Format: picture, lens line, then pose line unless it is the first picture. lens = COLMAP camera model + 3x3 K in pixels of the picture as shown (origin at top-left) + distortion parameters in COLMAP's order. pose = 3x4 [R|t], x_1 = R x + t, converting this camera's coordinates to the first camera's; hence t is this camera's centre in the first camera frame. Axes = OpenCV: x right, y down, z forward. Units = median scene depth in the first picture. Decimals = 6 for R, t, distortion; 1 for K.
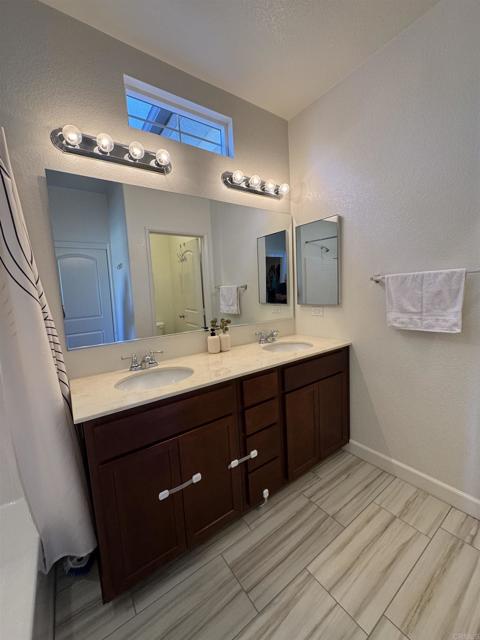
lens RADIAL K [[255.0, 0, 237.0], [0, 255.0, 319.1], [0, 0, 1]] dist [-0.005170, 0.000780]
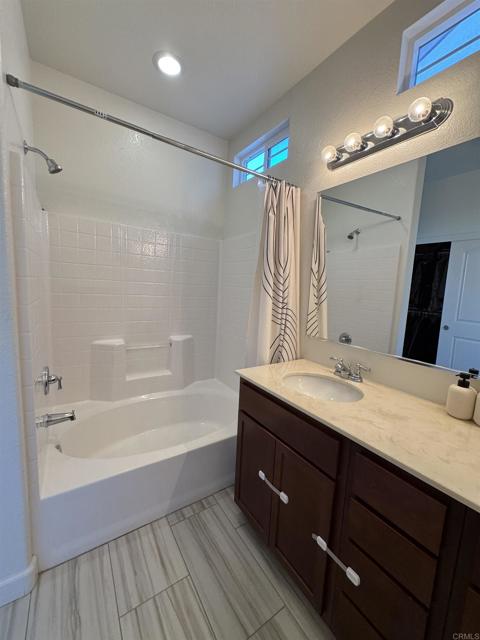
lens RADIAL K [[255.0, 0, 234.9], [0, 255.0, 315.1], [0, 0, 1]] dist [-0.005170, 0.000780]
pose [[-0.038973, 0.166044, -0.985348, 0.610324], [-0.147135, 0.974395, 0.170018, -0.146098], [0.988348, 0.151606, -0.013544, 0.685955]]
